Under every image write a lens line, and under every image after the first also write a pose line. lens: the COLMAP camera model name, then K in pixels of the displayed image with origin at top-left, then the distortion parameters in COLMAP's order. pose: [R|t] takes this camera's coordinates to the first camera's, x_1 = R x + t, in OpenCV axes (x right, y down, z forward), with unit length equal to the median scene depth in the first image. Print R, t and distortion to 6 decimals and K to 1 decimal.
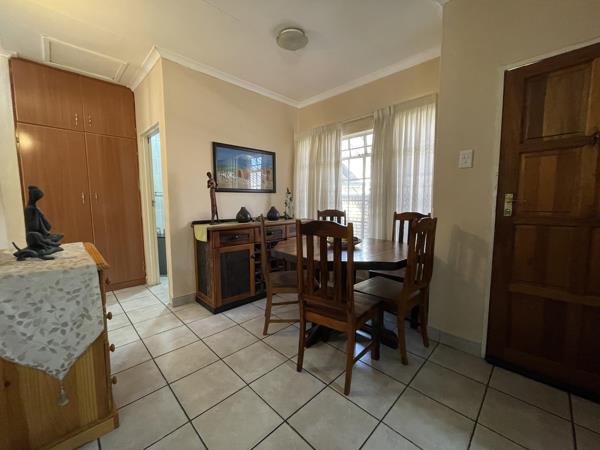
lens RADIAL K [[241.4, 0, 300.3], [0, 241.4, 225.2], [0, 0, 1]] dist [-0.000967, -0.000313]
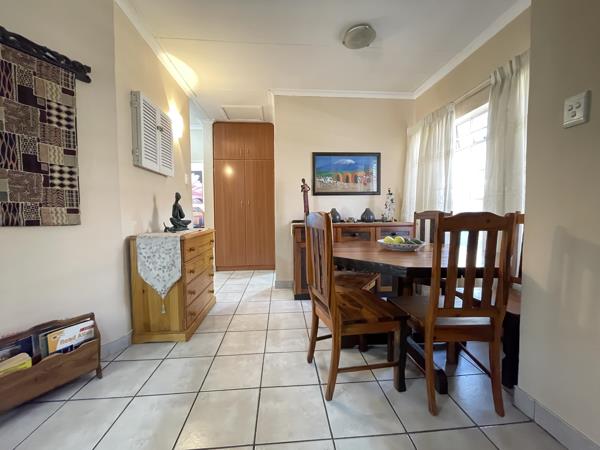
lens RADIAL K [[241.4, 0, 301.3], [0, 241.4, 225.7], [0, 0, 1]] dist [-0.000967, -0.000313]
pose [[0.767027, 0.031818, -0.640825, 0.353804], [-0.056849, 0.998212, -0.018481, 0.029938], [0.639091, 0.050606, 0.767465, 0.098758]]
